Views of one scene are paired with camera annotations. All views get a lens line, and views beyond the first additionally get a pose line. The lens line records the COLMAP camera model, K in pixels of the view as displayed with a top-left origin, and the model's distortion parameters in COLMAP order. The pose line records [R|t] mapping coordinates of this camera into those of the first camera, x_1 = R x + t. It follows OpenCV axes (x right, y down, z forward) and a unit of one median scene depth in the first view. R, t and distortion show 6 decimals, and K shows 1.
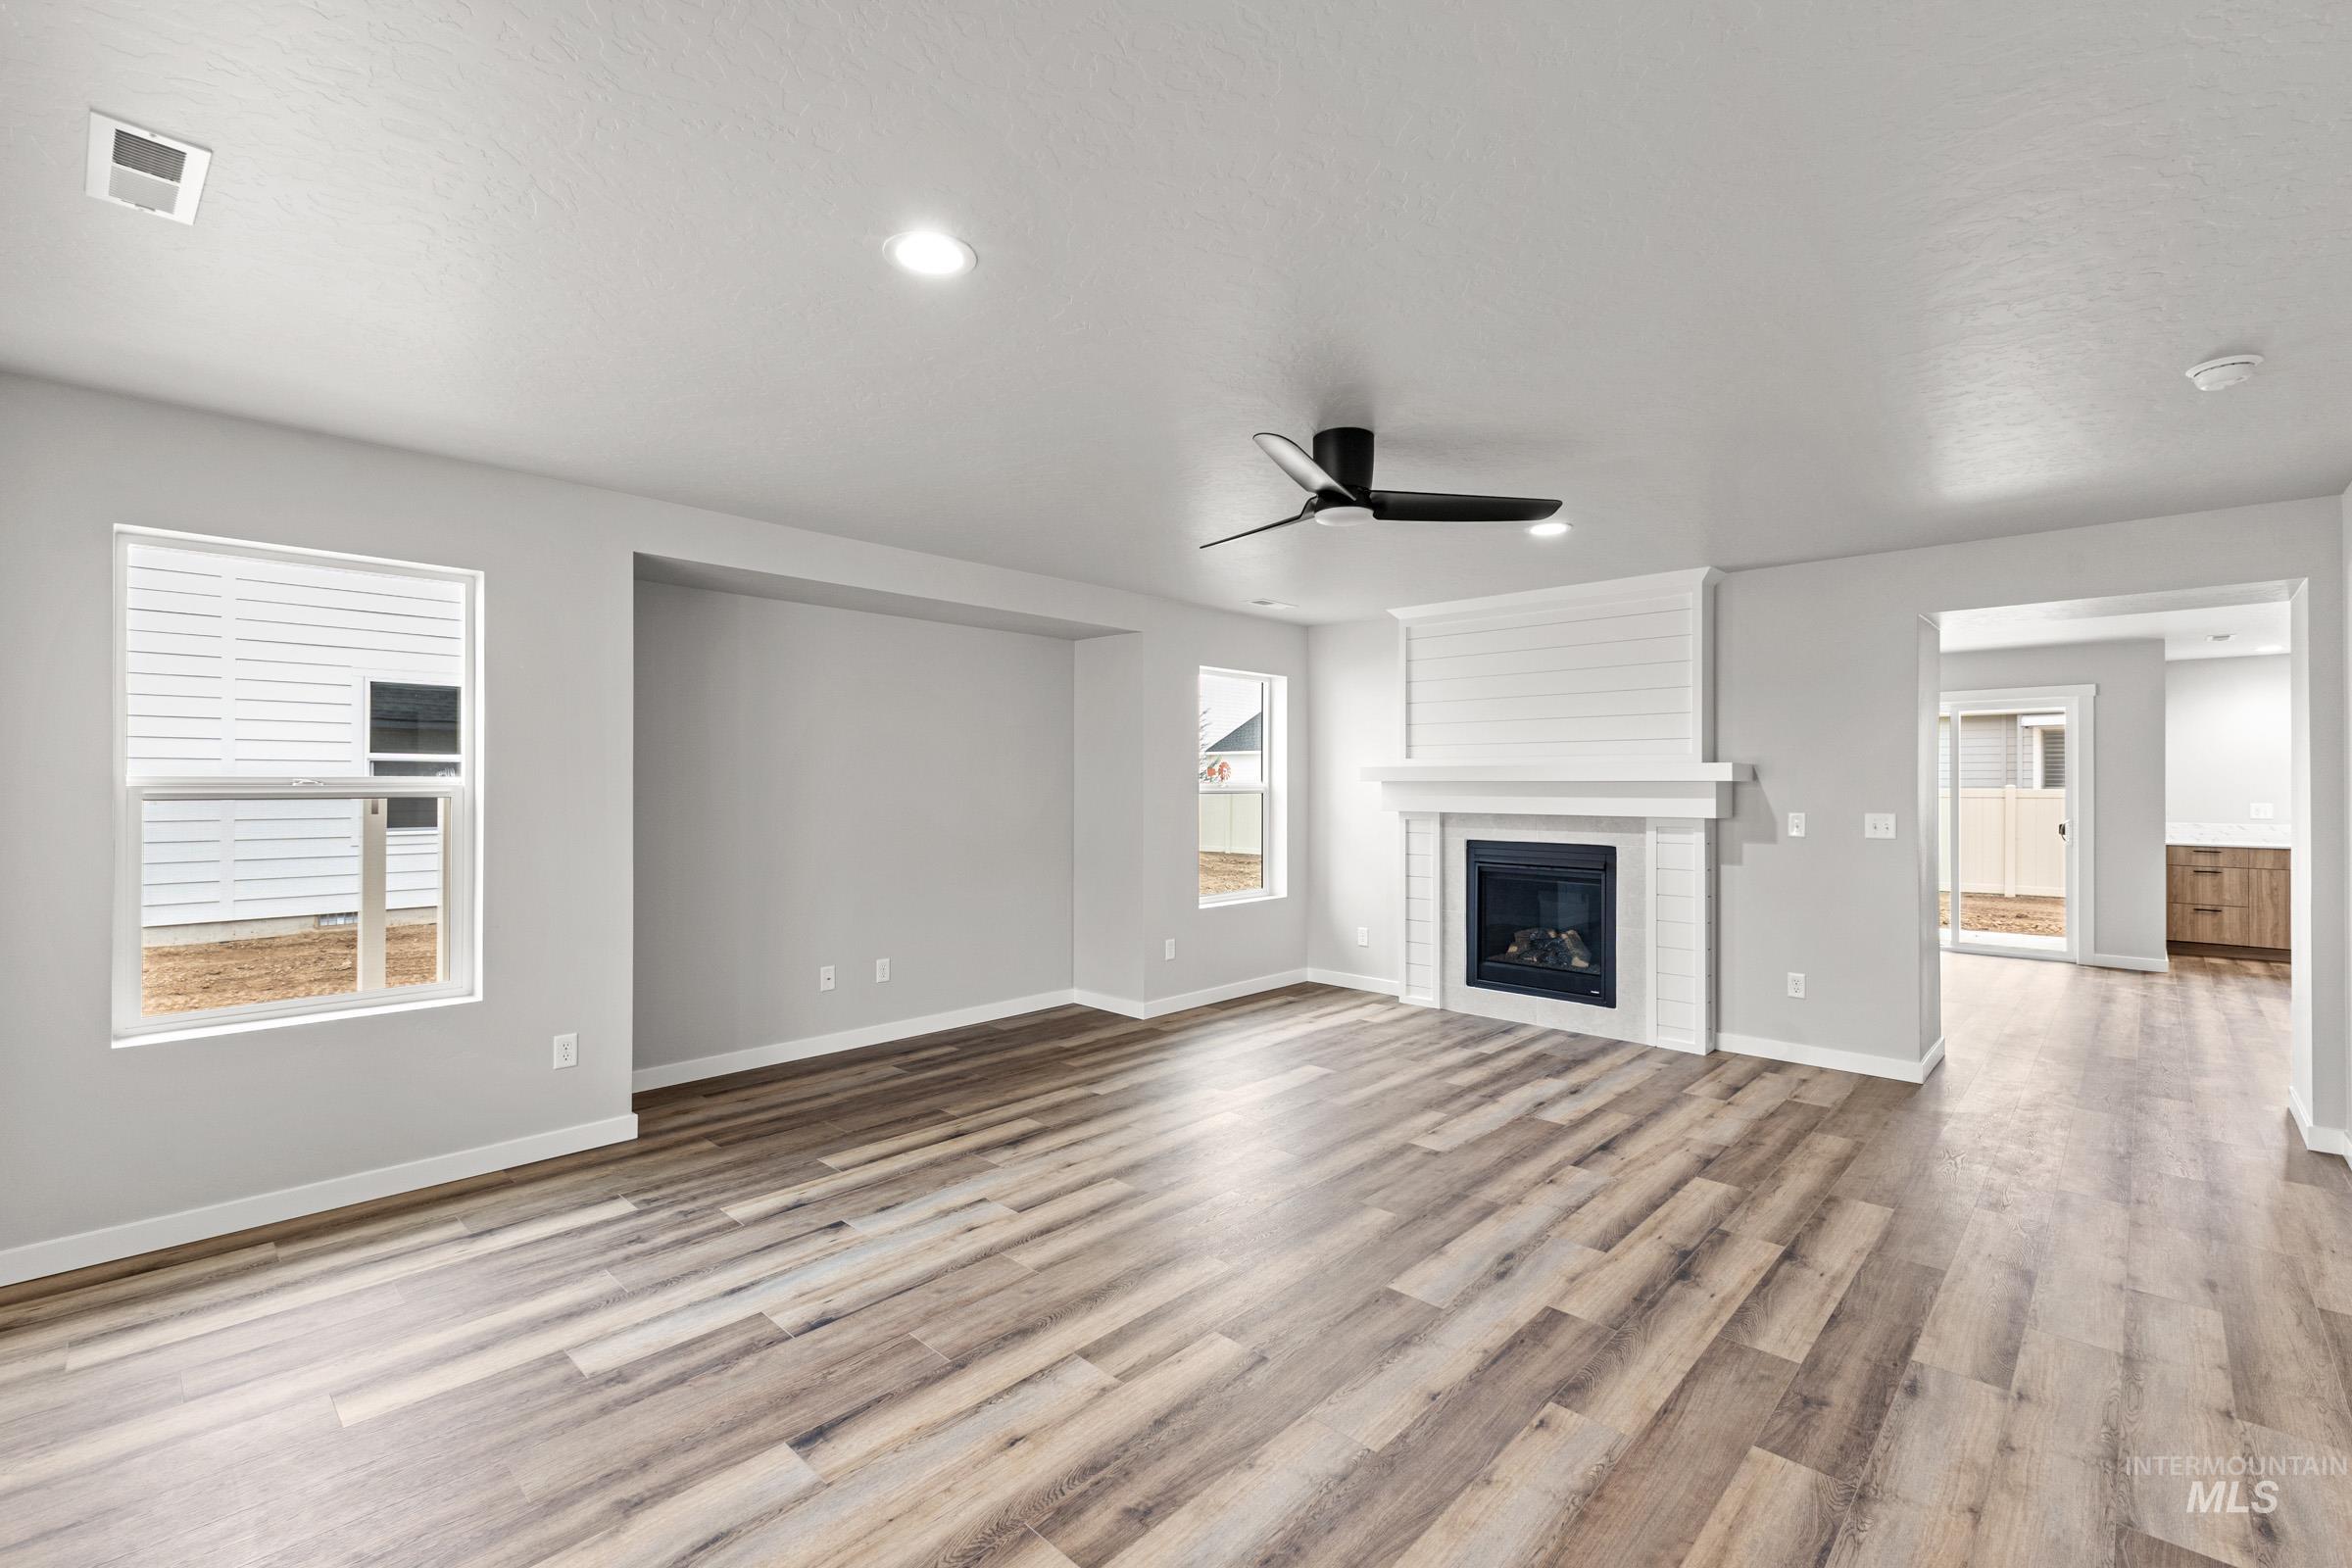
lens RADIAL K [[1028.0, 0, 1176.0], [0, 1028.0, 784.0], [0, 0, 1]] dist [0.017857, -0.009211]
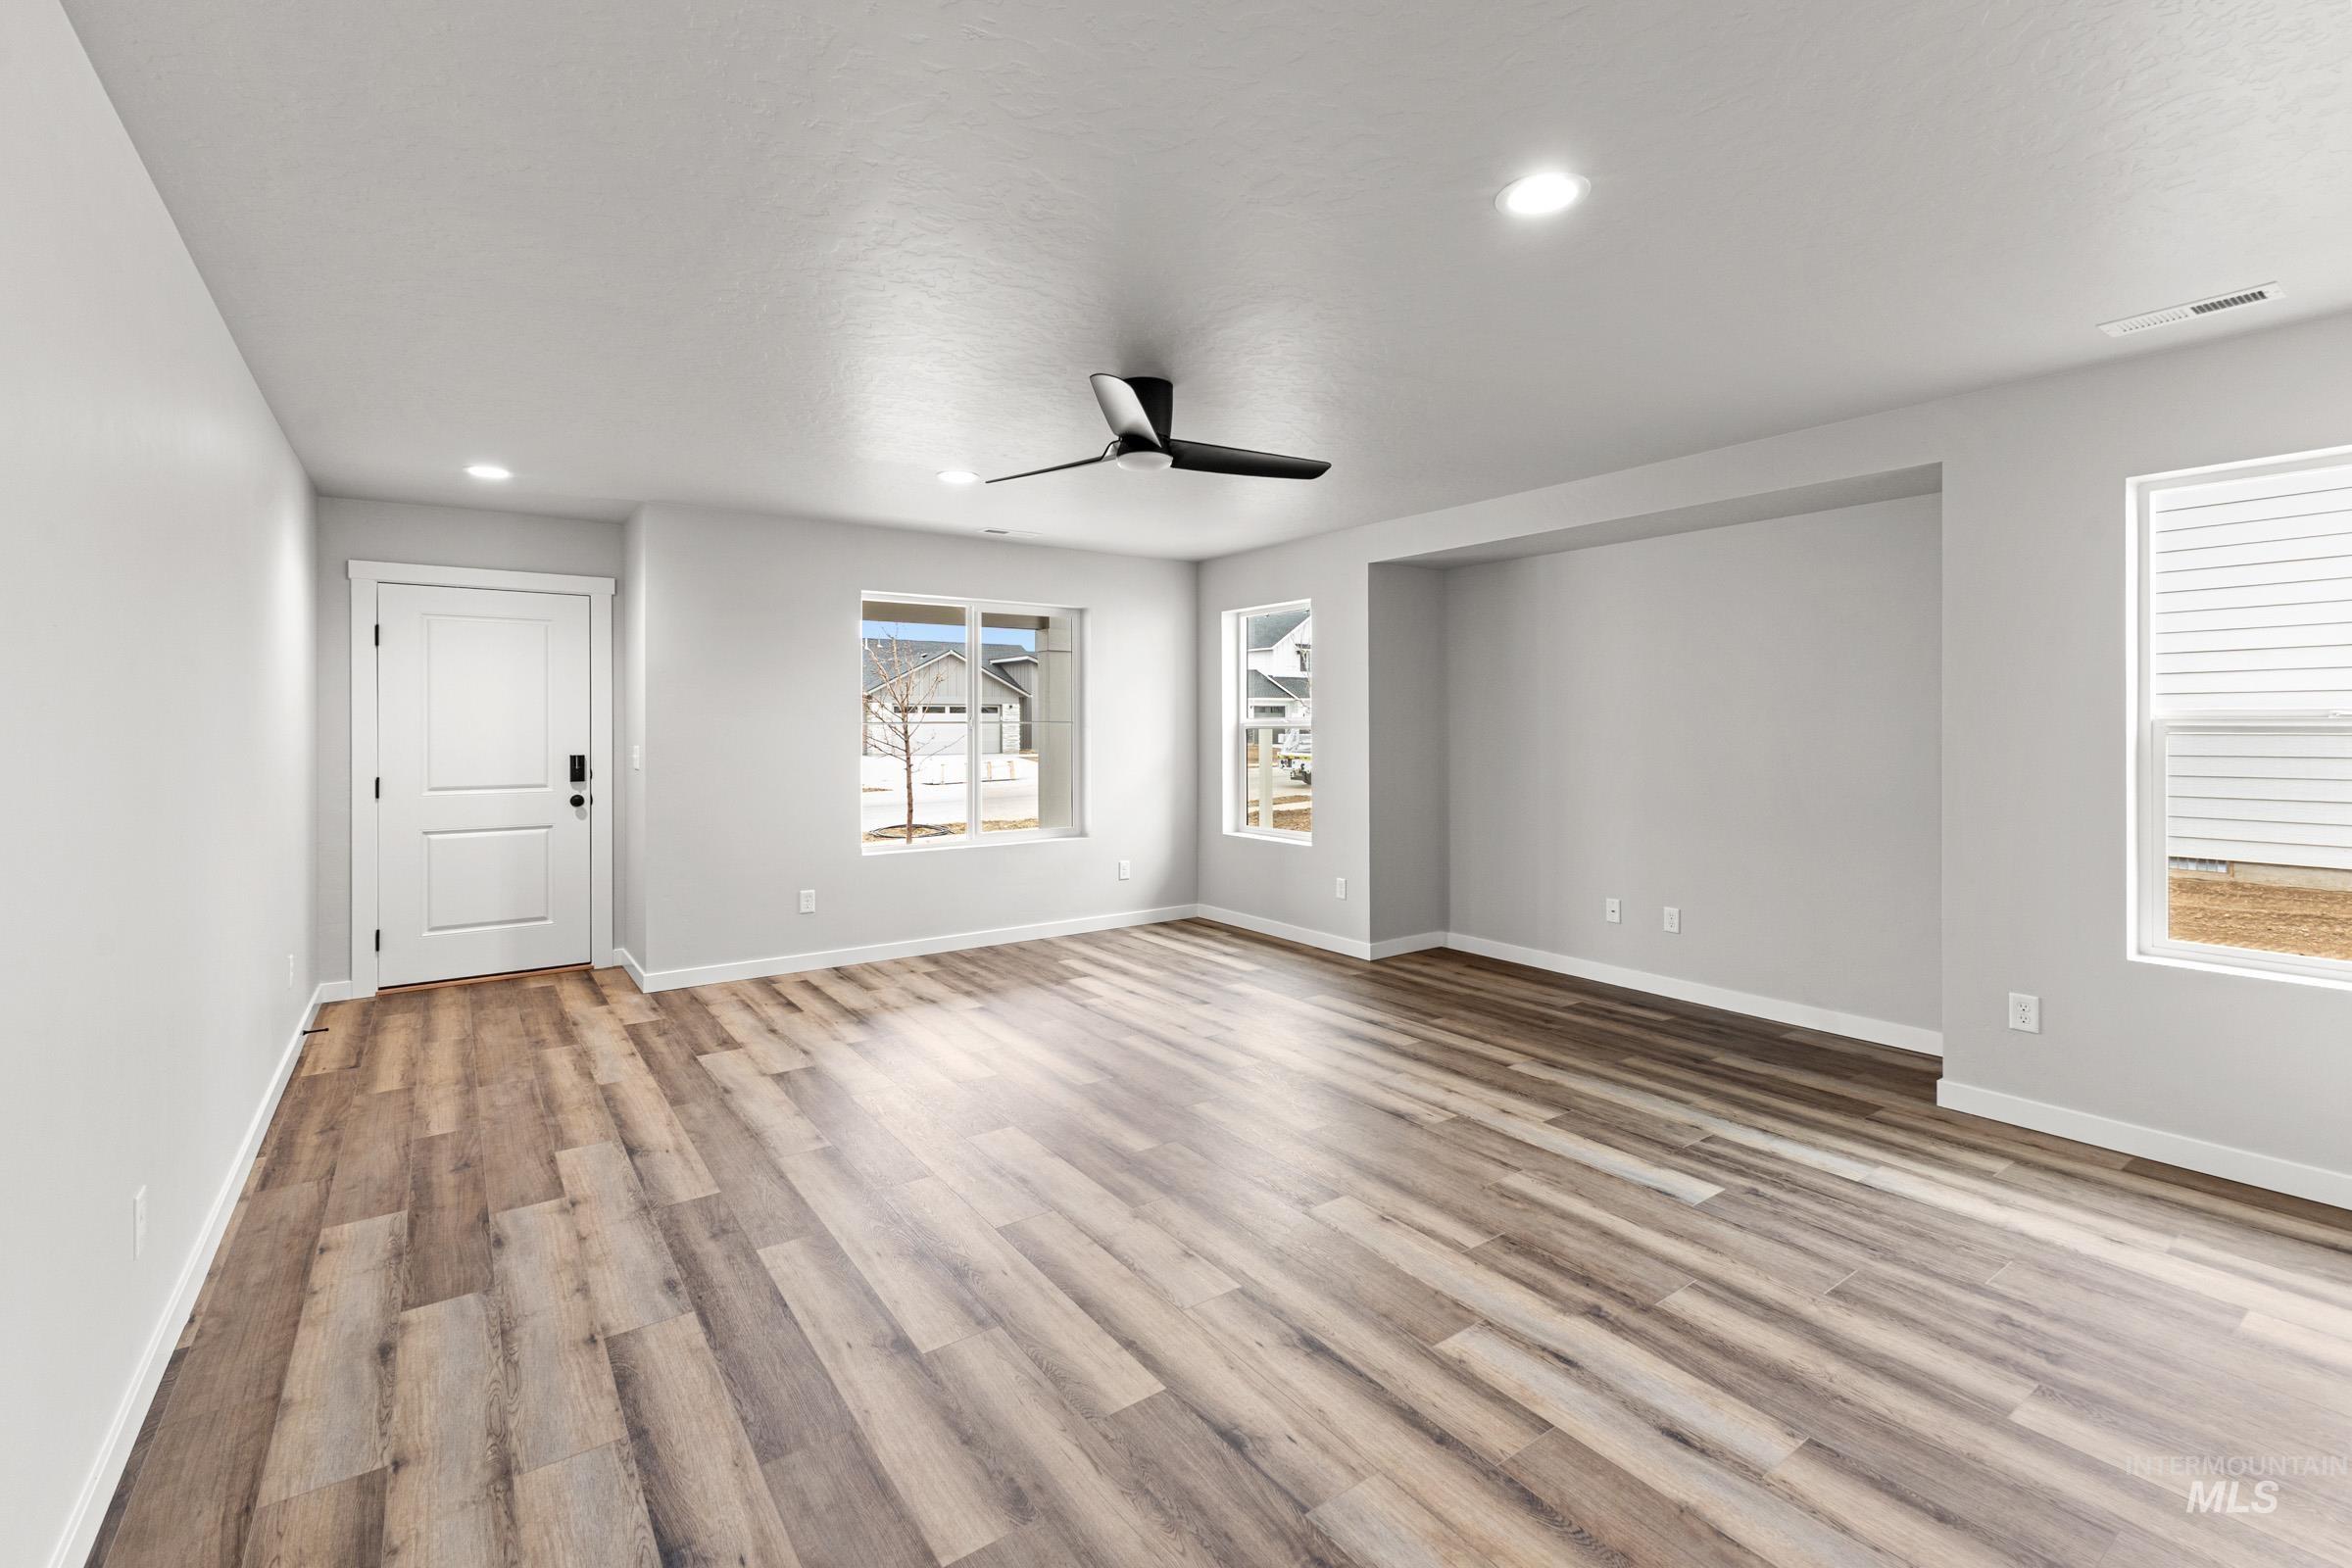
lens RADIAL K [[1033.8, 0, 1176.9], [0, 1033.8, 725.2], [0, 0, 1]] dist [0.000768, -0.000255]
pose [[-0.199819, 0.000758, -0.979832, 0.709909], [0.004604, 0.999989, -0.000166, 0.003786], [0.979822, -0.004544, -0.199821, 0.742610]]
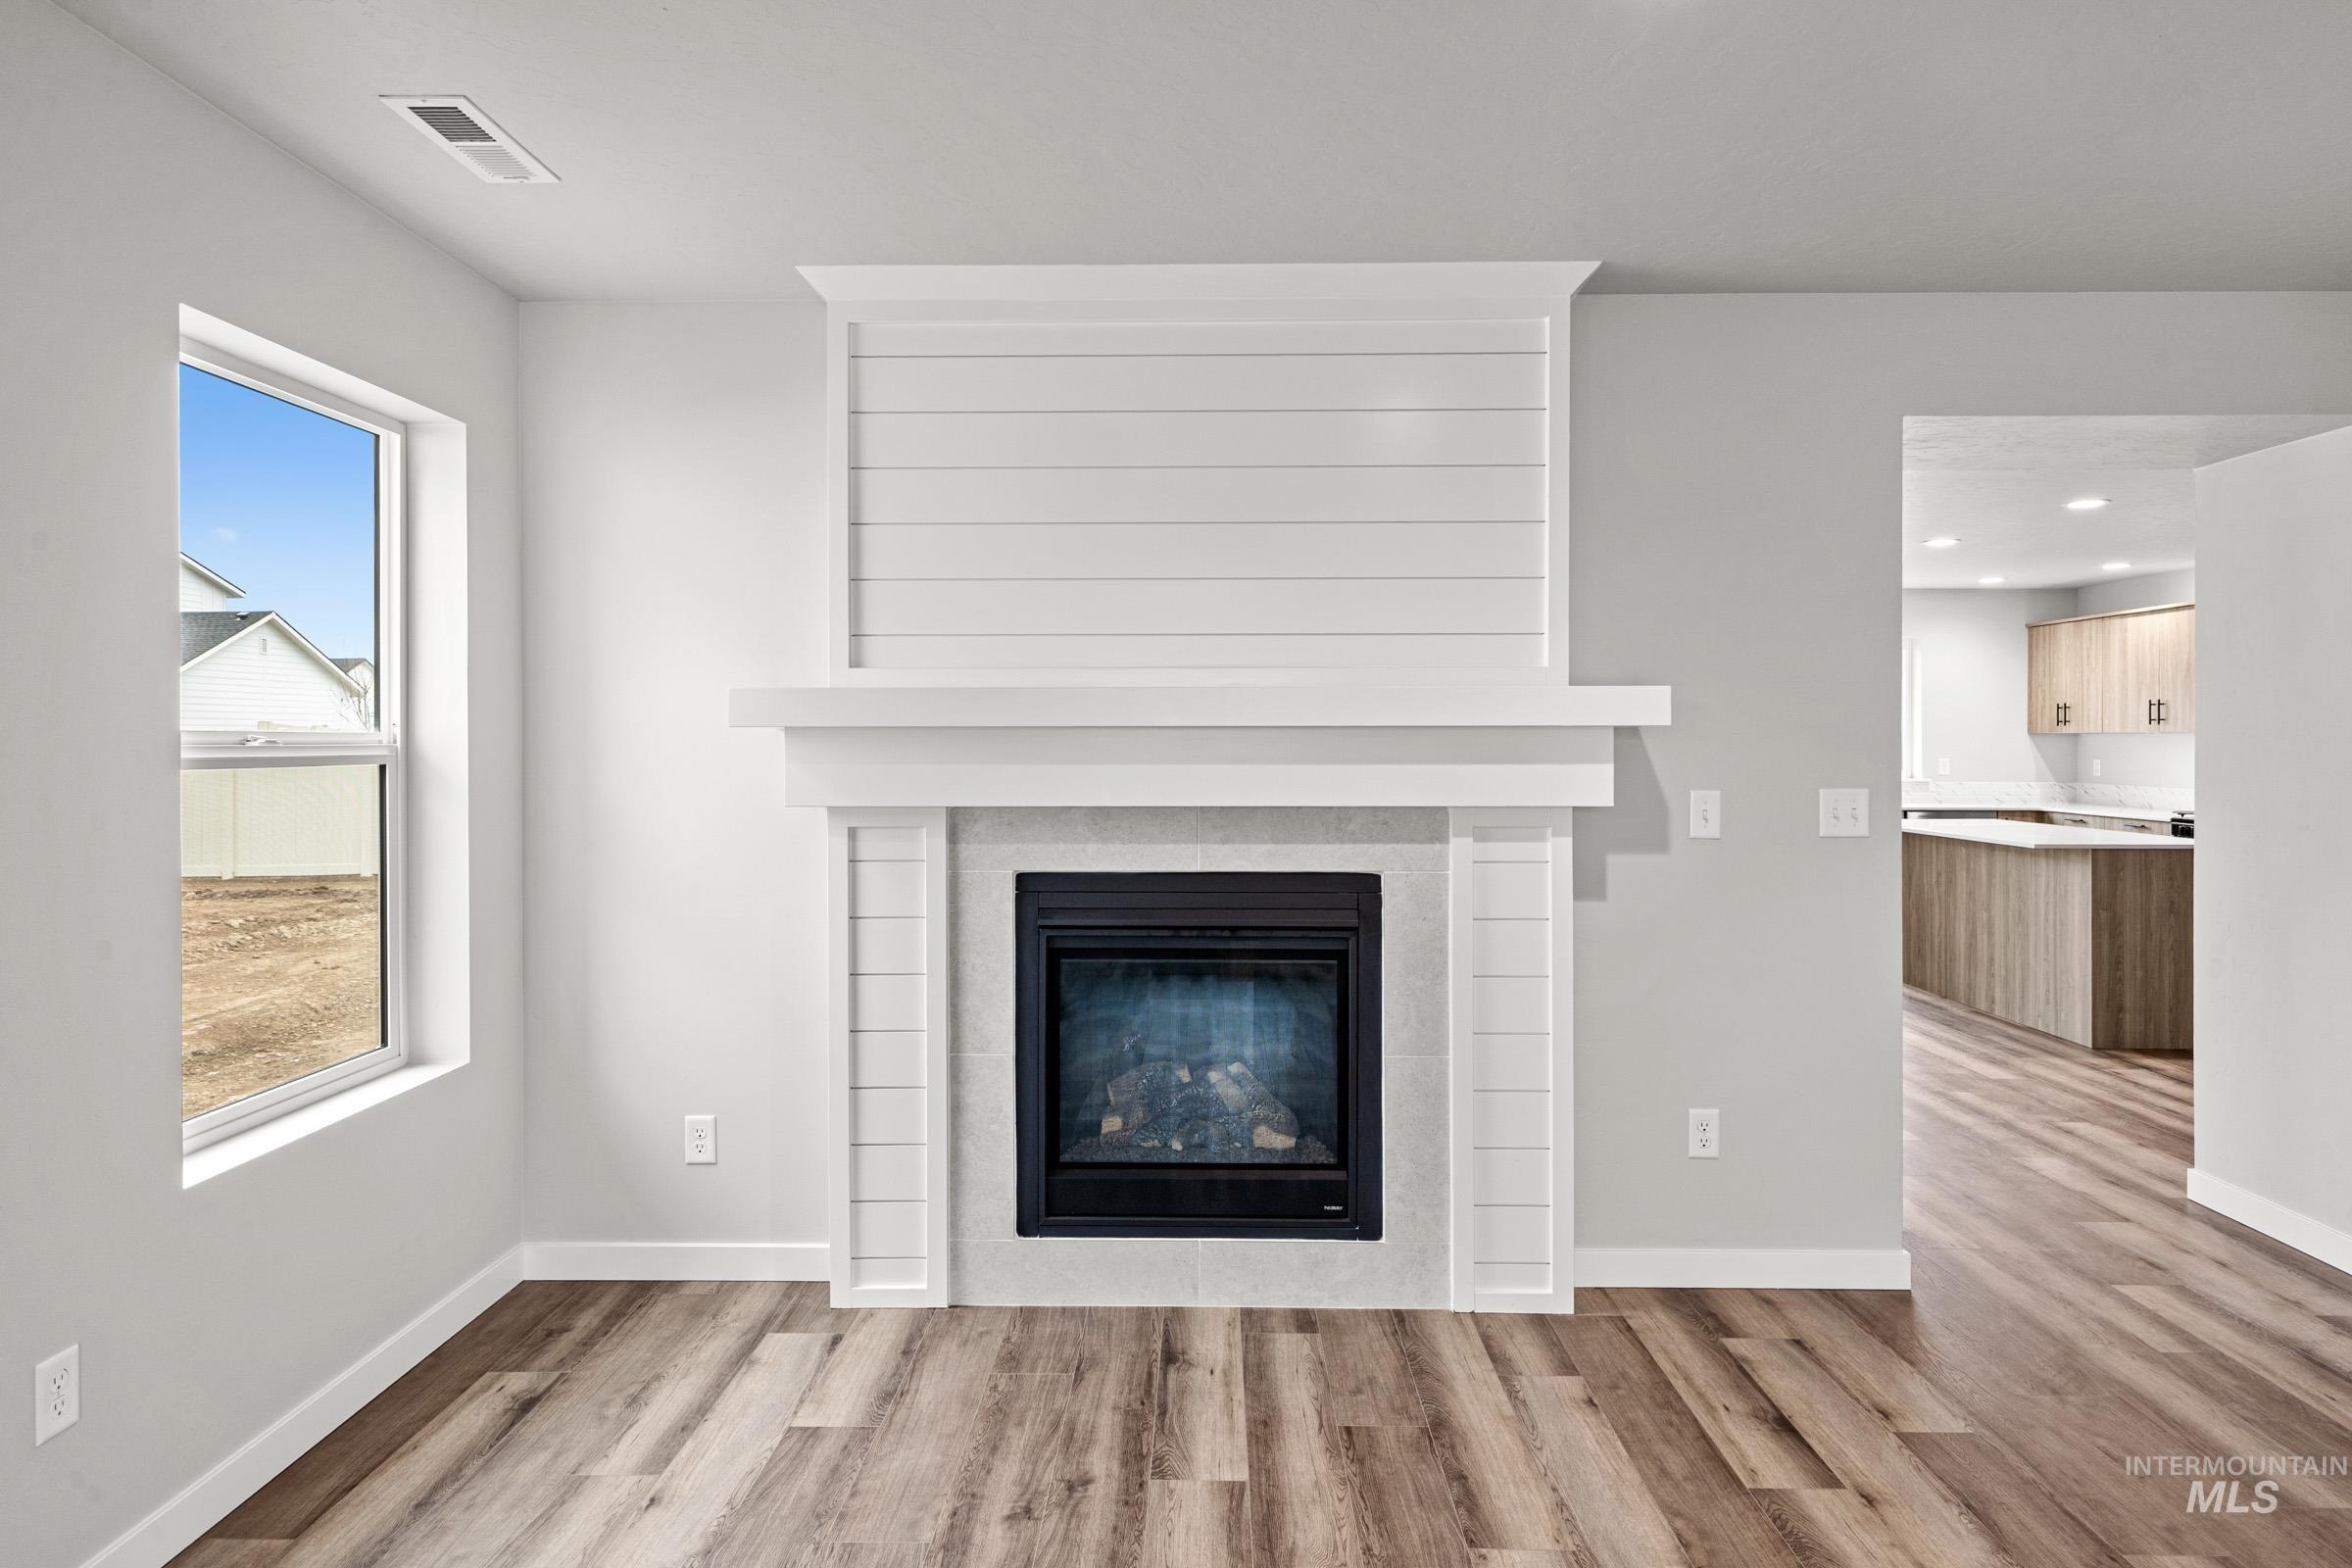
lens RADIAL K [[1357.0, 0, 1186.5], [0, 1357.0, 750.9], [0, 0, 1]] dist [0.006307, -0.000803]
pose [[0.735851, -0.007918, 0.677097, -0.029606], [0.001853, 0.999951, 0.009680, 0.001798], [-0.677141, -0.005869, 0.735830, 0.636874]]
